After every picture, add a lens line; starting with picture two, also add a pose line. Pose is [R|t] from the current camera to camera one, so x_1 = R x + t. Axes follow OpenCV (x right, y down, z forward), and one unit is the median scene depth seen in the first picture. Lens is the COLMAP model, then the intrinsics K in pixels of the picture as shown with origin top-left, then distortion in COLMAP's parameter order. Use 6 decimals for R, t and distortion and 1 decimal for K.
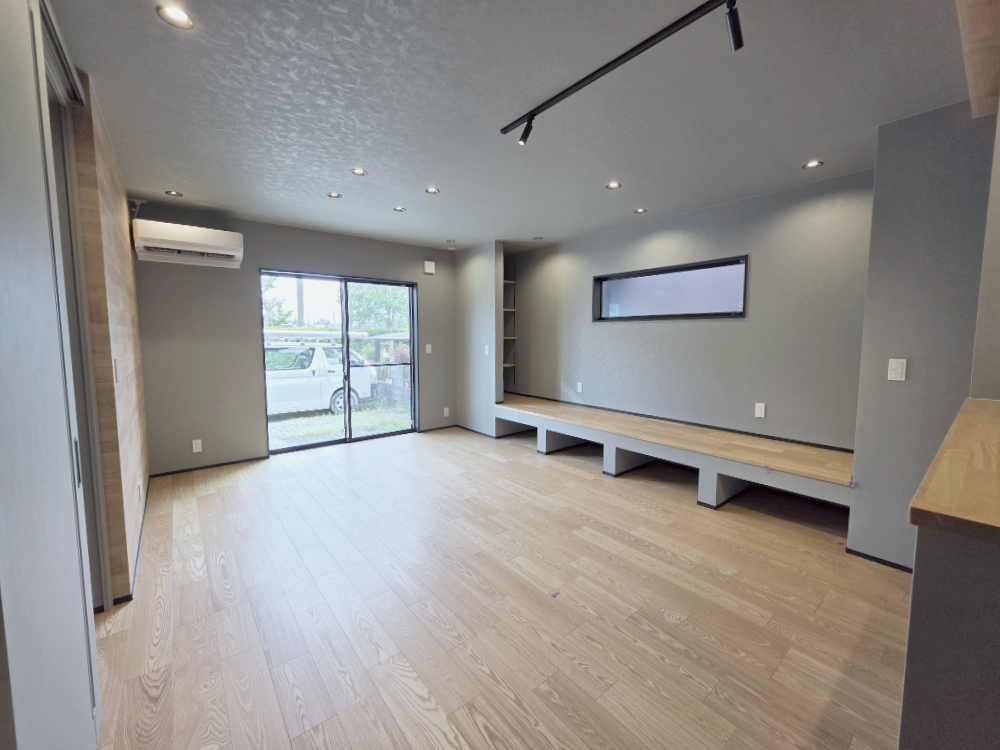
lens RADIAL K [[405.7, 0, 498.5], [0, 405.7, 370.4], [0, 0, 1]] dist [-0.004133, -0.000344]
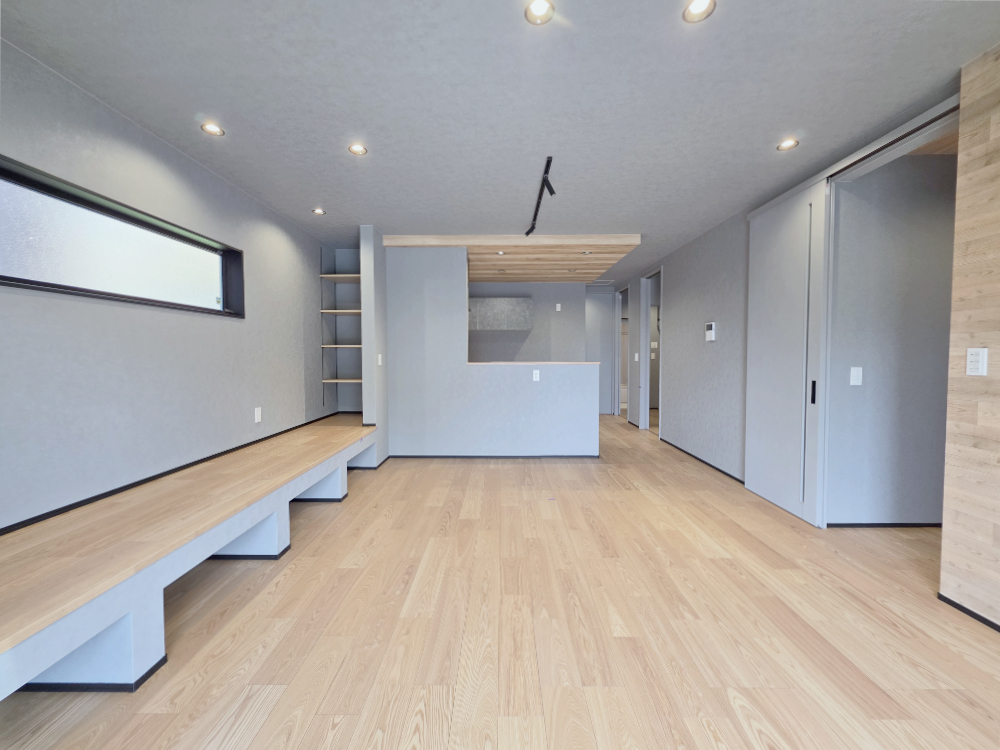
lens RADIAL K [[398.8, 0, 497.9], [0, 398.8, 369.6], [0, 0, 1]] dist [0.000592, 0.000337]
pose [[-0.771725, -0.022148, 0.635570, -0.343364], [0.058573, 0.992670, 0.105713, -0.064677], [-0.633253, 0.118809, -0.764771, 1.146800]]
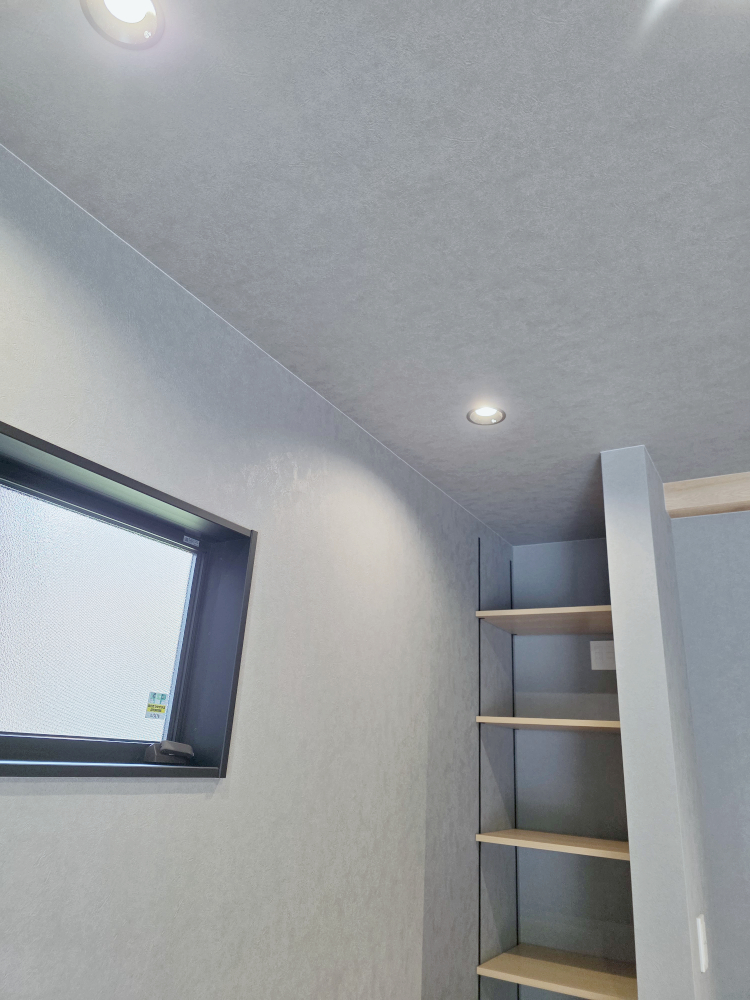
lens RADIAL K [[682.6, 0, 376.0], [0, 682.6, 469.9], [0, 0, 1]] dist [0.001857, -0.001298]
pose [[-0.349076, 0.339916, 0.873272, 0.141190], [0.023379, 0.934762, -0.354505, -0.131453], [-0.936803, -0.103333, -0.334250, 0.917101]]
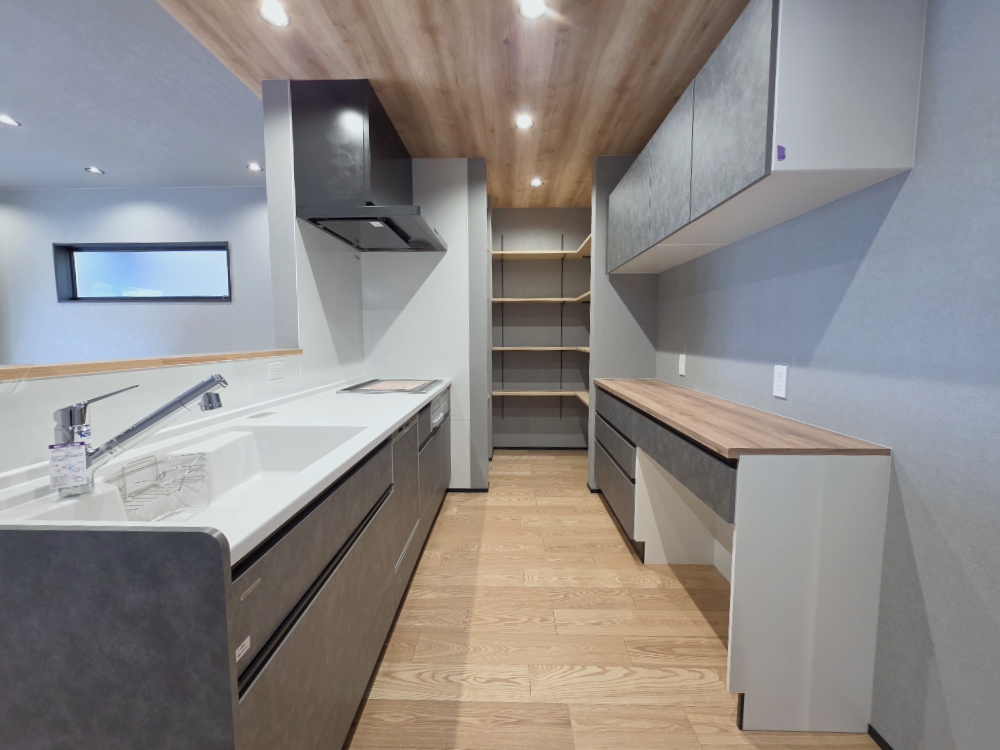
lens RADIAL K [[405.7, 0, 498.5], [0, 405.7, 370.4], [0, 0, 1]] dist [-0.004133, -0.000344]
pose [[0.651834, -0.064873, 0.755582, 0.223476], [0.066995, 0.997365, 0.027837, 0.057418], [-0.755397, 0.032475, 0.654462, -0.178279]]
